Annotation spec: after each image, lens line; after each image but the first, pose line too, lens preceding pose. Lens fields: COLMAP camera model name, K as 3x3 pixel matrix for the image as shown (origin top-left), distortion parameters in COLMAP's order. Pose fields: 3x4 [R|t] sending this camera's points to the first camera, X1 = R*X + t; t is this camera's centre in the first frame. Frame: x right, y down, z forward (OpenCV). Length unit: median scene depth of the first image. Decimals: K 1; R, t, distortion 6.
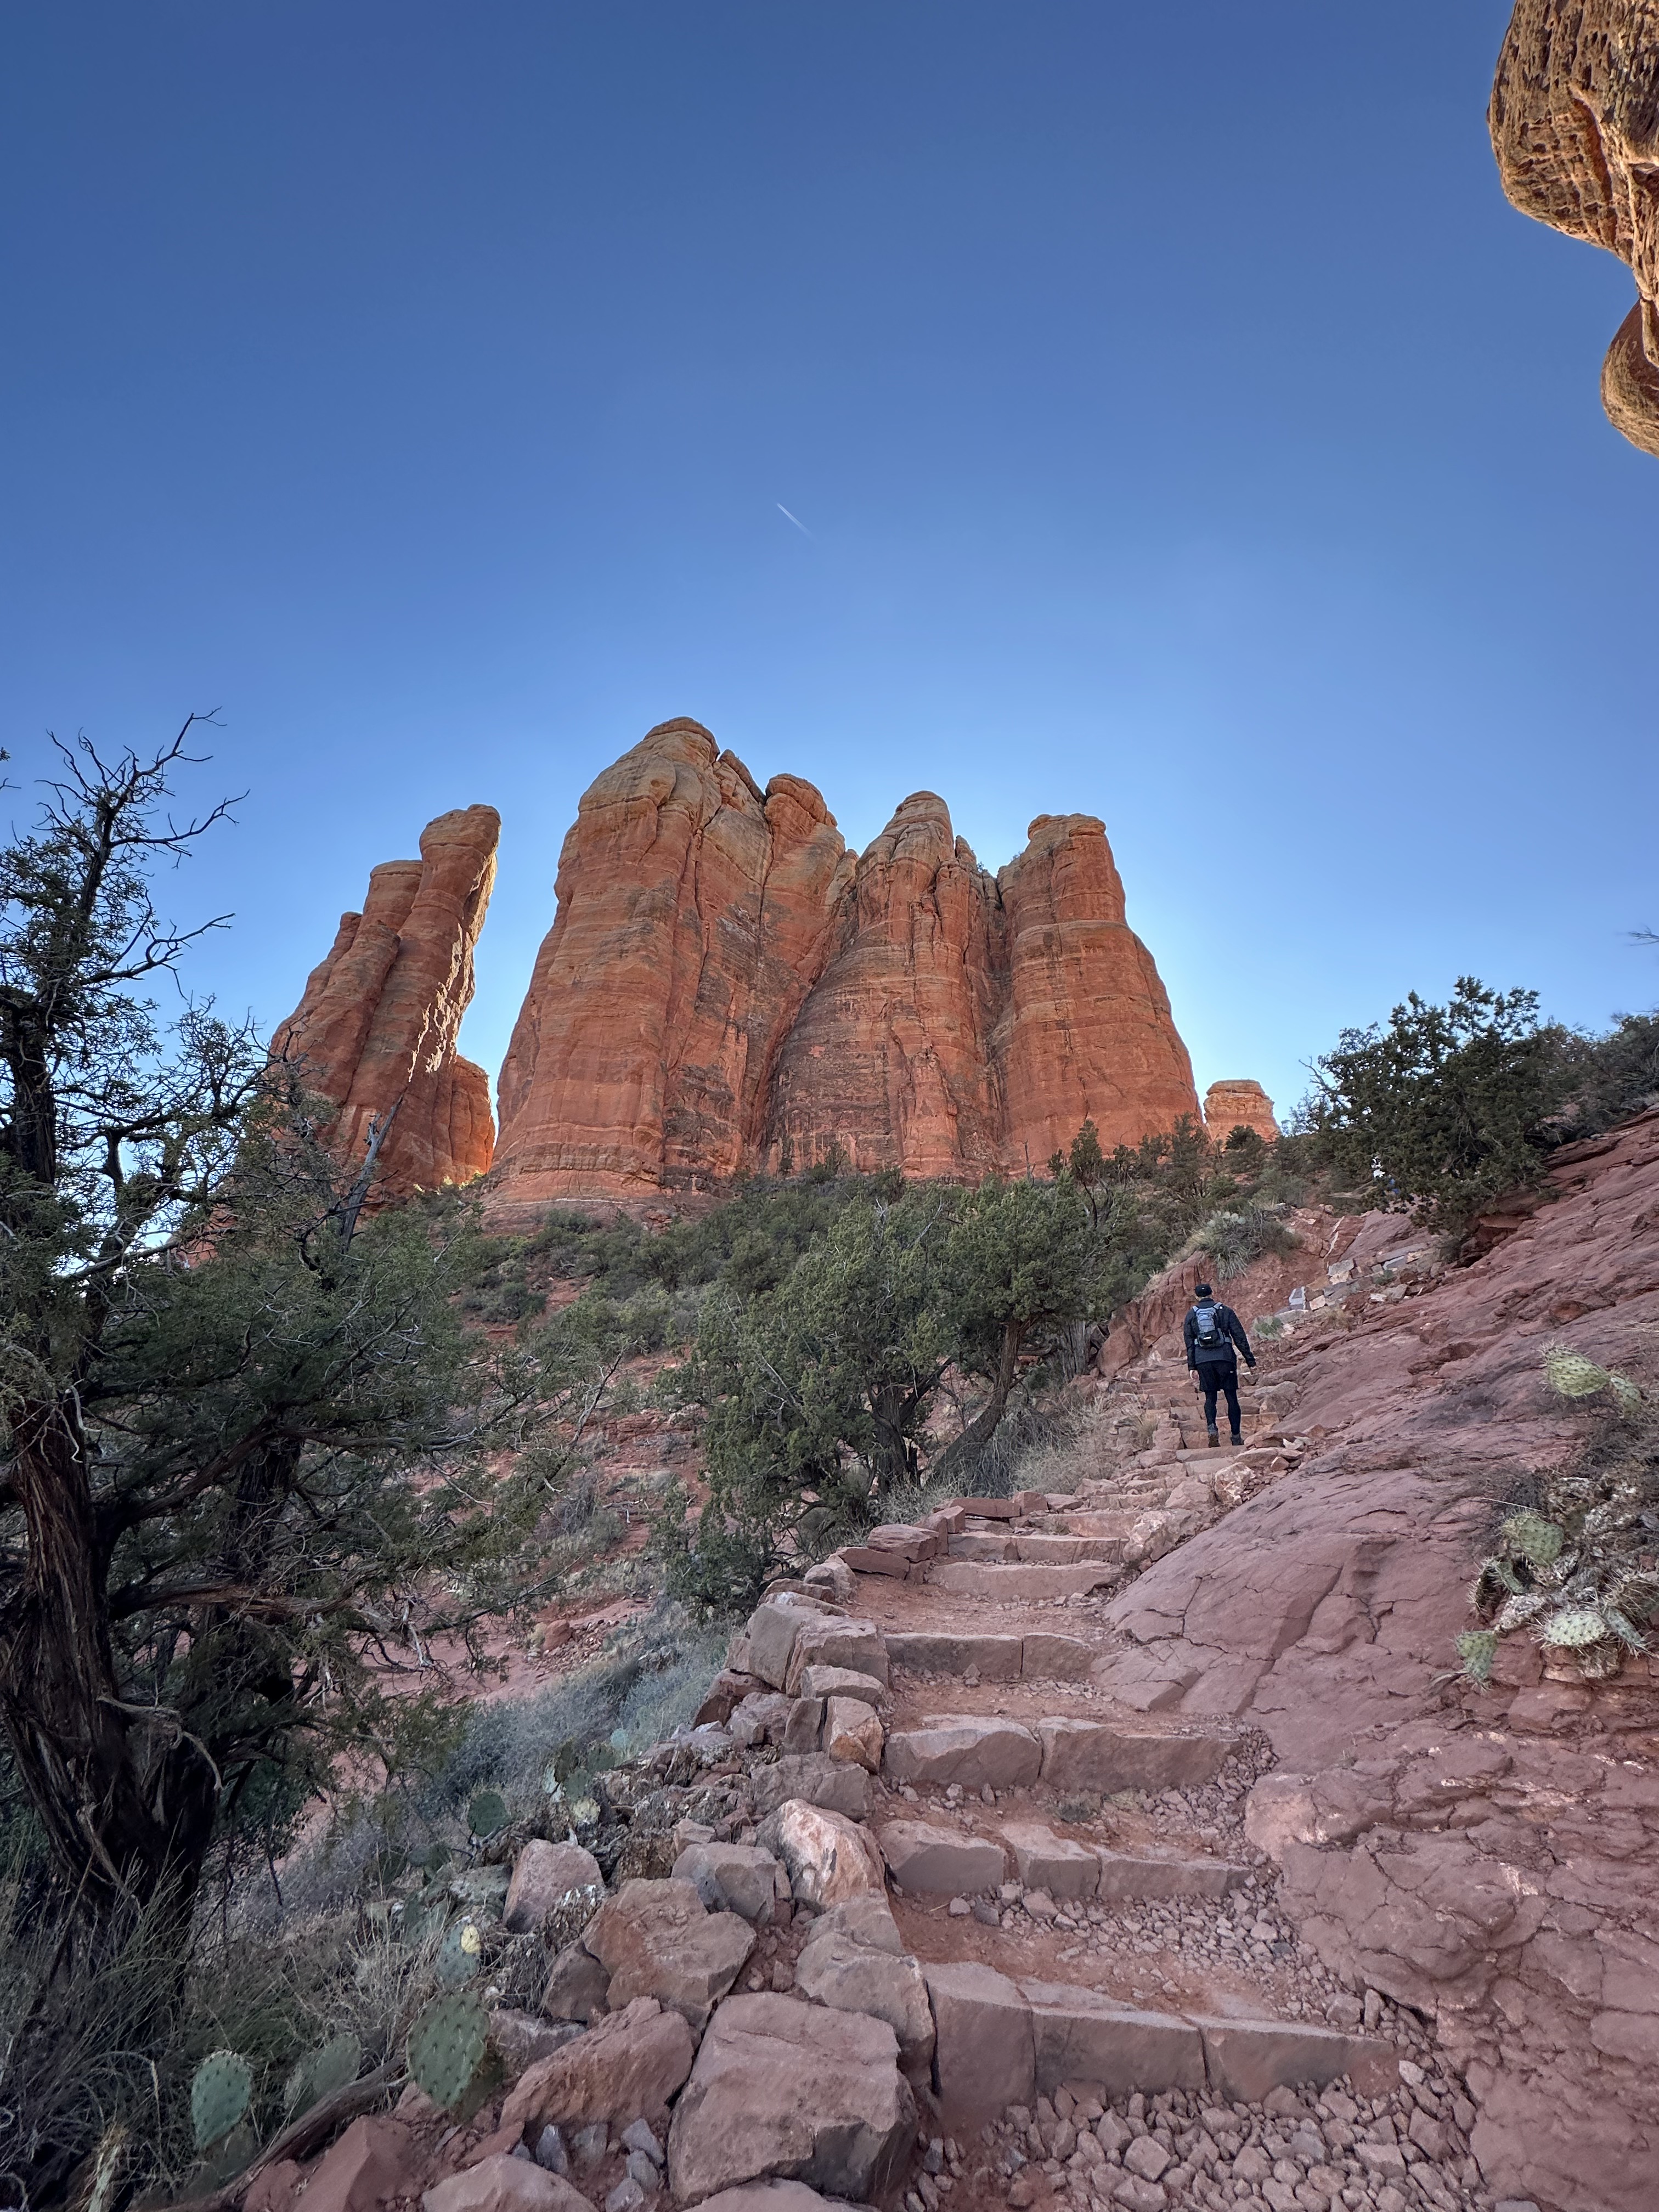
lens RADIAL K [[888.2, 0, 823.4], [0, 888.2, 1101.9], [0, 0, 1]] dist [-0.001553, -0.000758]
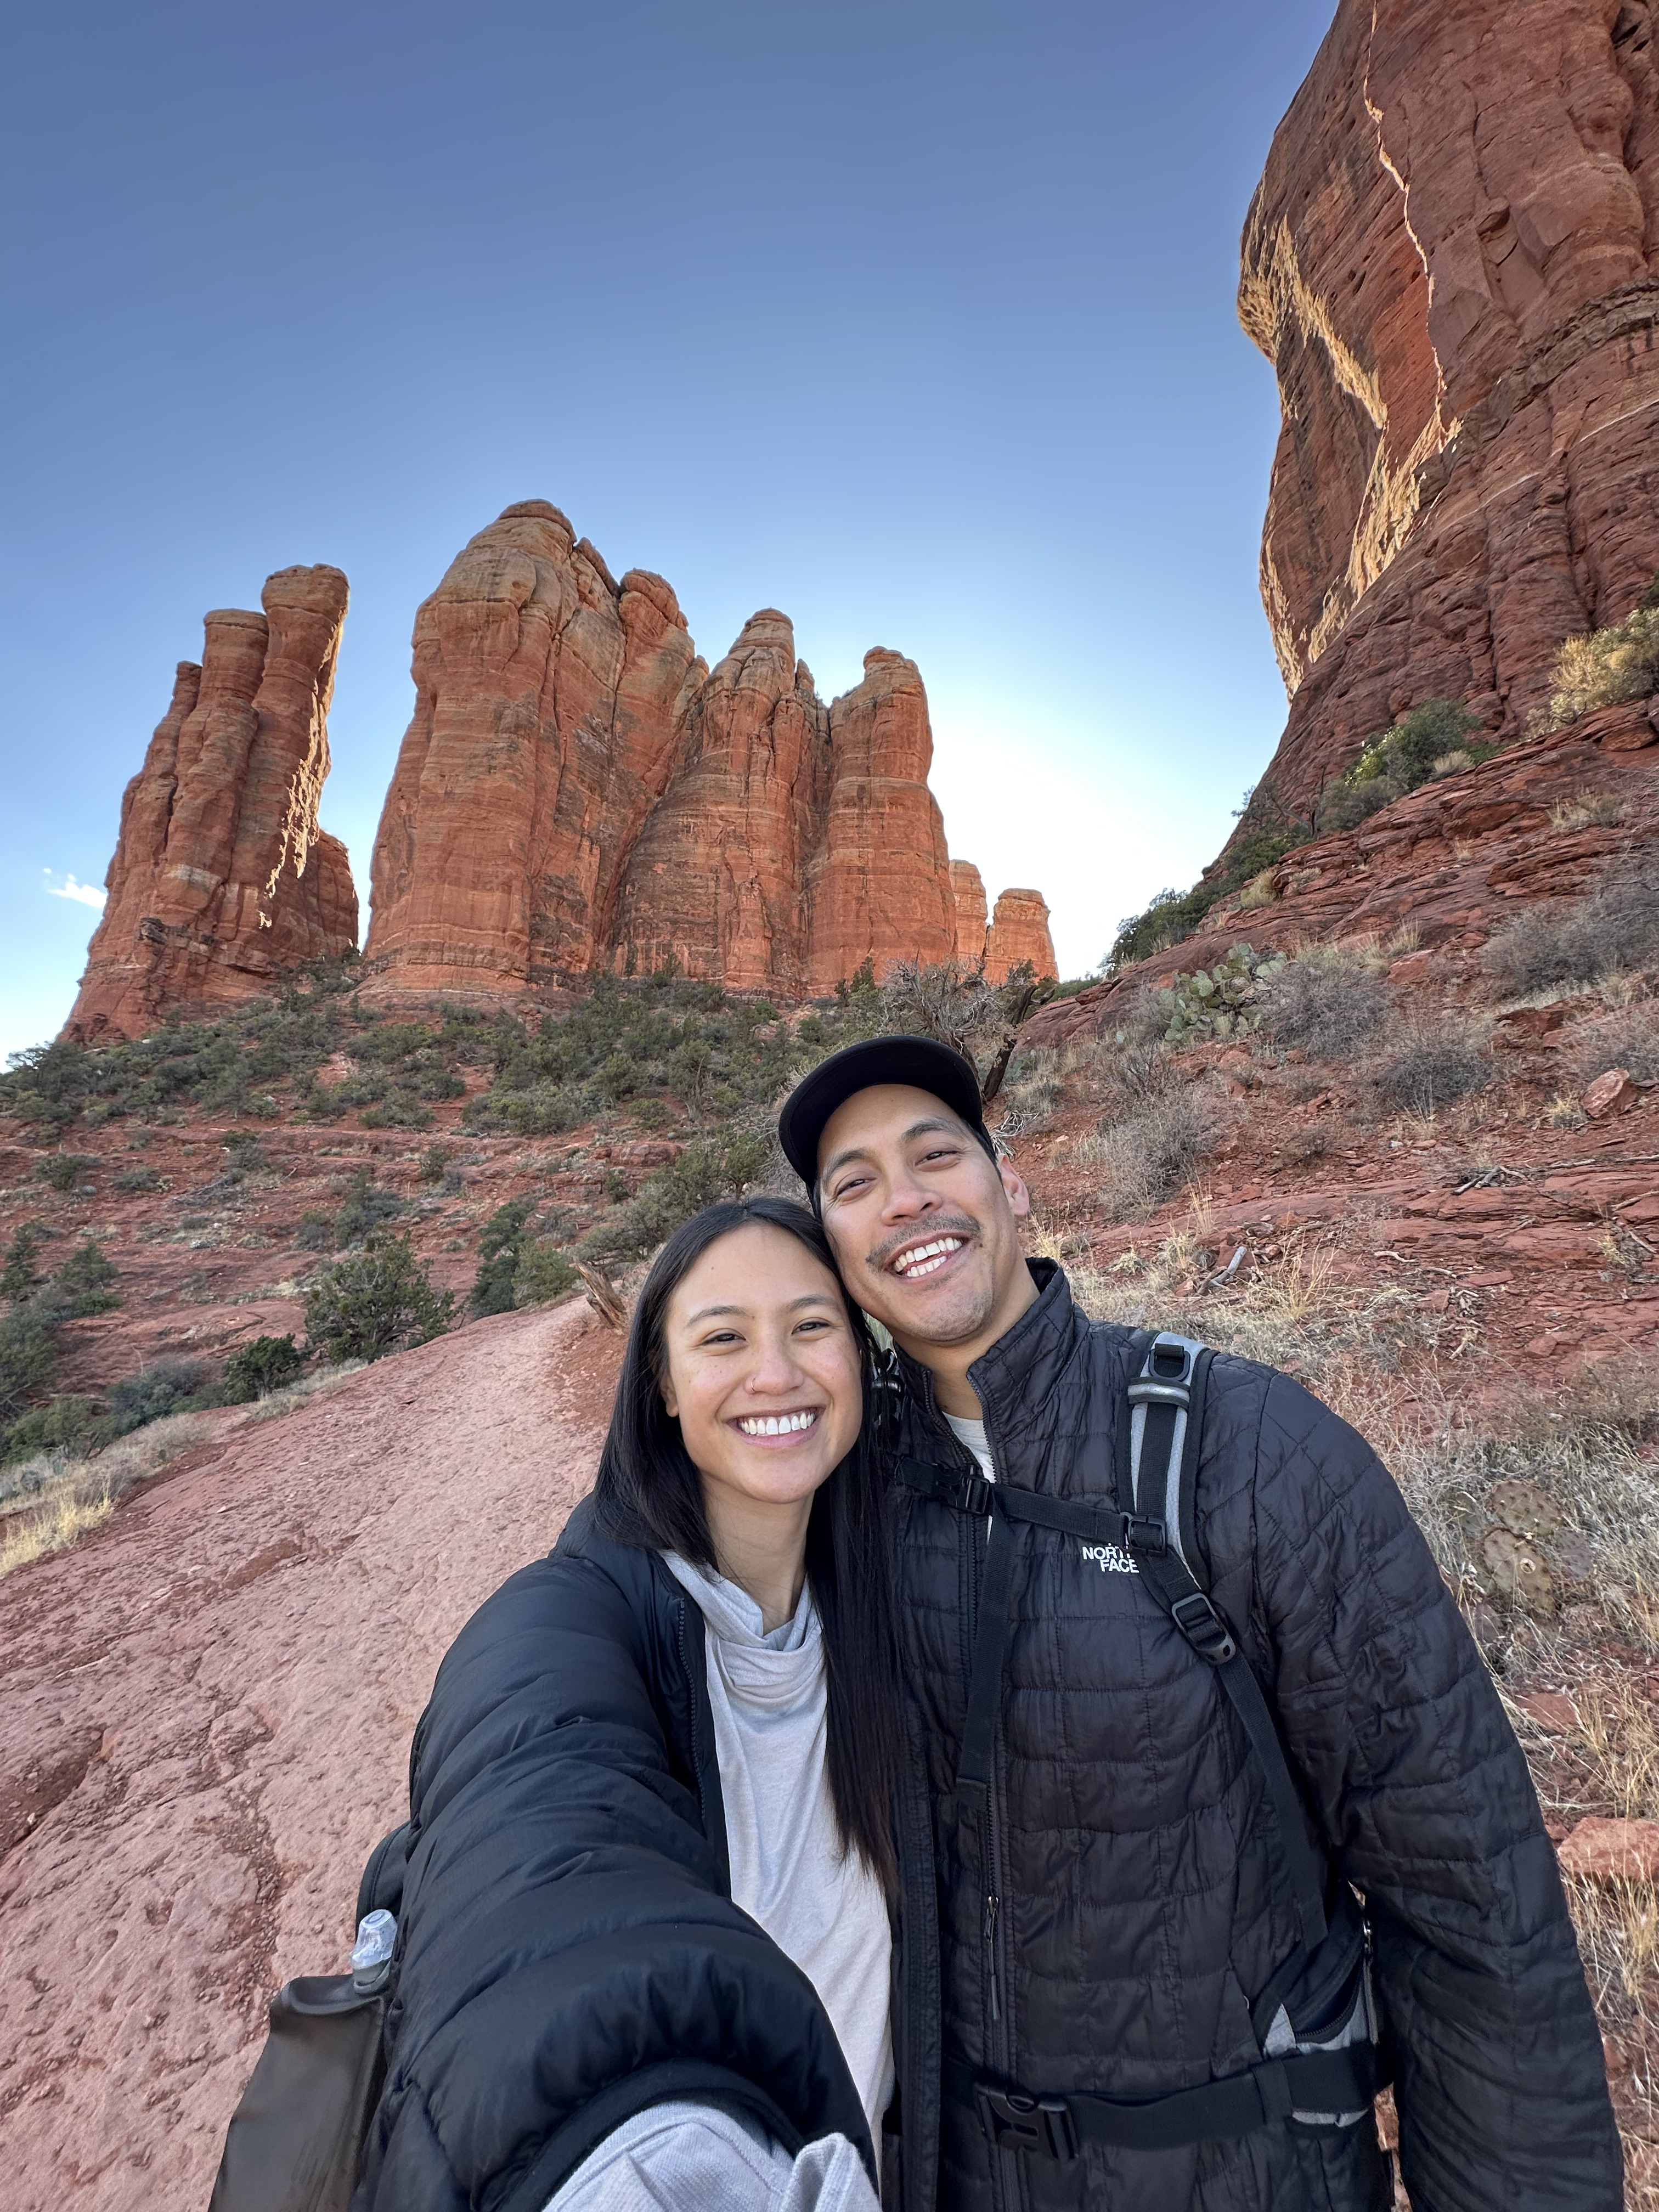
lens RADIAL K [[888.2, 0, 822.6], [0, 888.2, 1105.6], [0, 0, 1]] dist [-0.001553, -0.000758]
pose [[0.977662, 0.047834, 0.204668, -0.022643], [-0.105192, 0.954387, 0.279429, -0.109216], [-0.181967, -0.294717, 0.938099, -0.240171]]
